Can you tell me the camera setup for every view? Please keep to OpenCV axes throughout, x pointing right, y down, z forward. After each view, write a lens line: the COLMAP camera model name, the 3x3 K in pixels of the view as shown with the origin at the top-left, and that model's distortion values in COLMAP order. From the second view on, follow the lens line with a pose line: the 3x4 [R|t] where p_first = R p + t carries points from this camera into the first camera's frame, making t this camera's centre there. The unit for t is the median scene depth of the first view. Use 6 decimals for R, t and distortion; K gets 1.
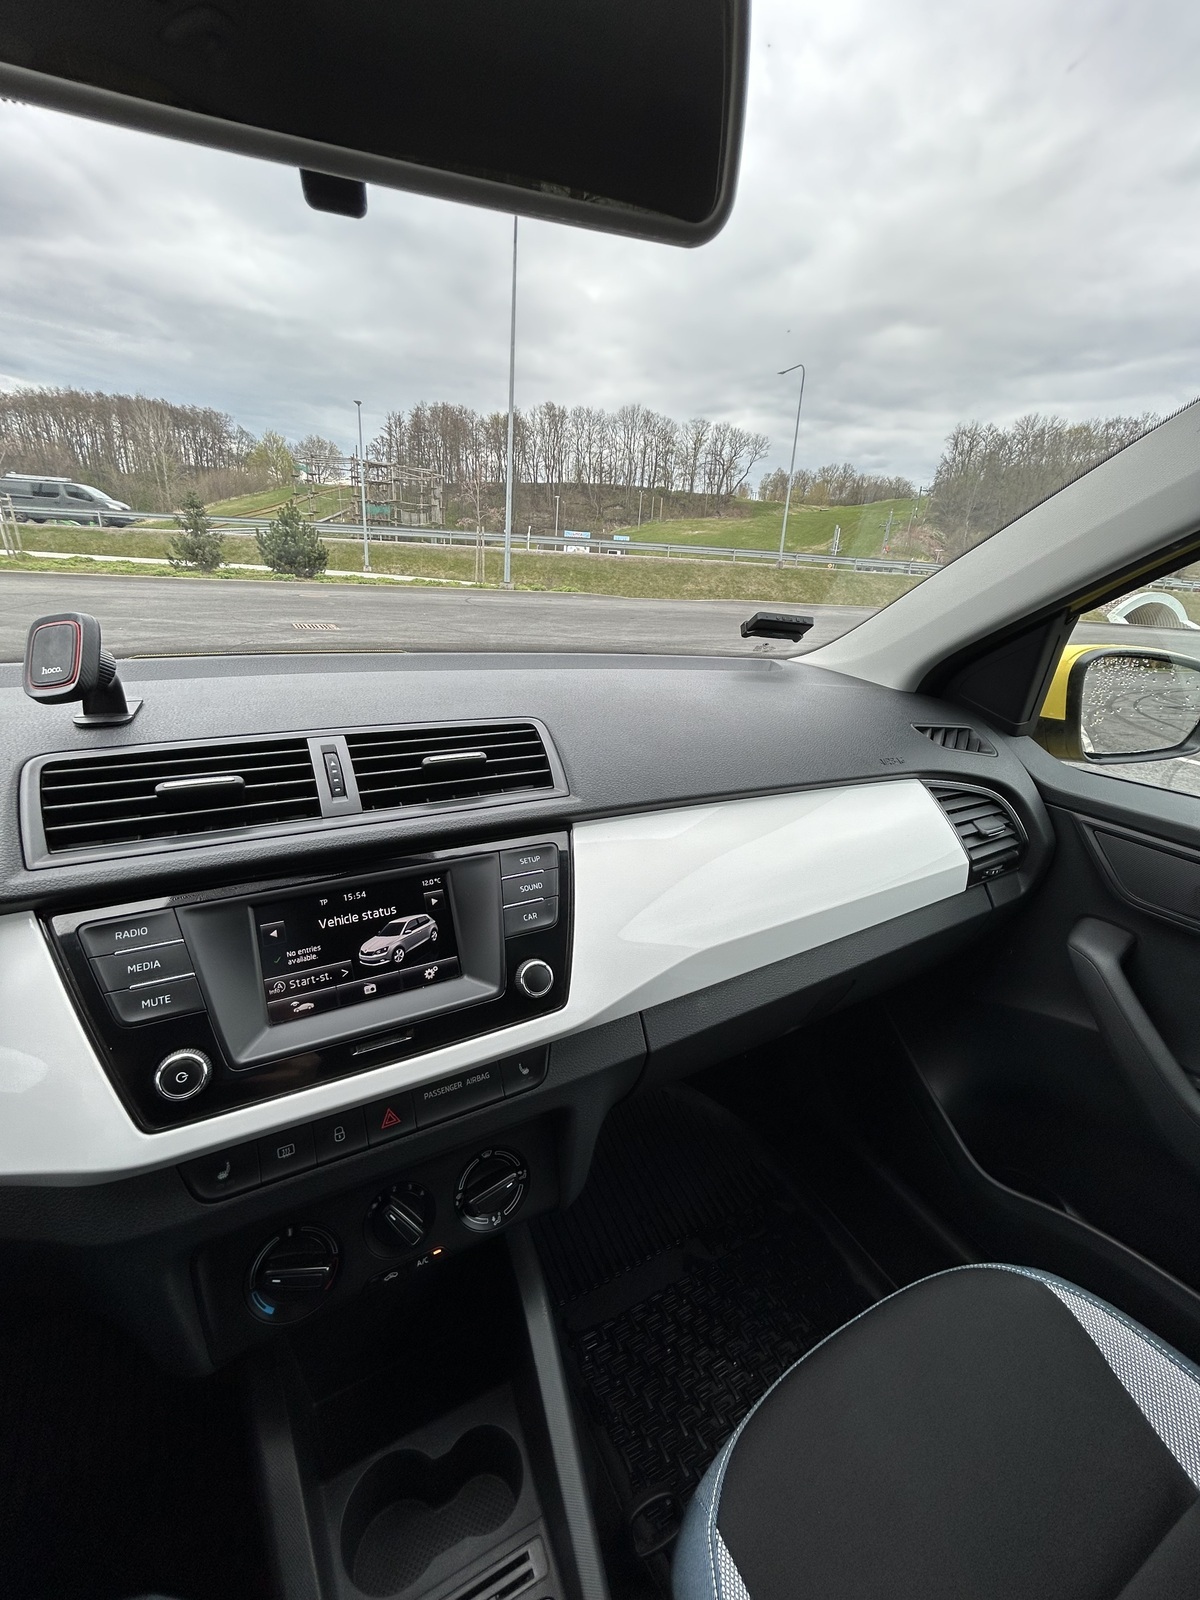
lens RADIAL K [[648.2, 0, 600.0], [0, 648.2, 800.0], [0, 0, 1]] dist [-0.022677, 0.000046]
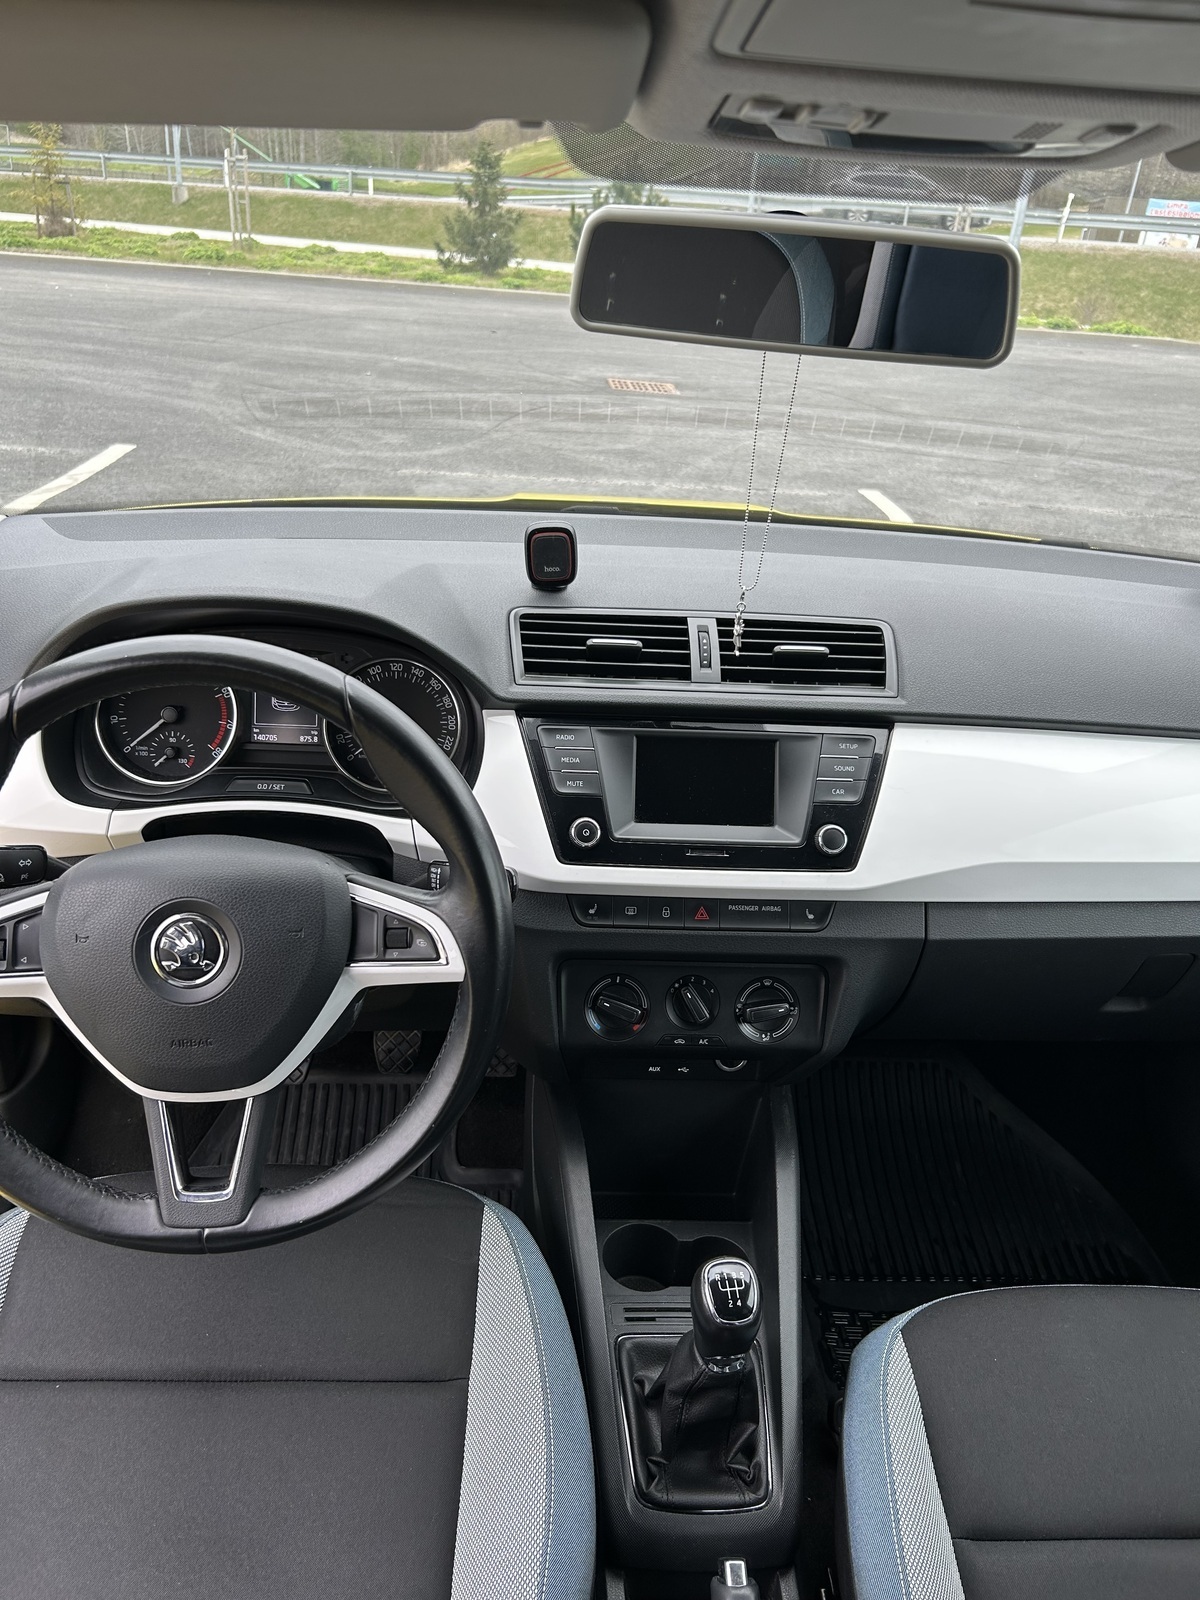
lens RADIAL K [[1191.1, 0, 600.0], [0, 1191.1, 800.0], [0, 0, 1]] dist [0.052564, -0.000769]
pose [[0.906181, 0.187453, -0.379075, 0.315324], [-0.161624, 0.981857, 0.099166, 0.046877], [0.390786, -0.028595, 0.920037, -1.137861]]
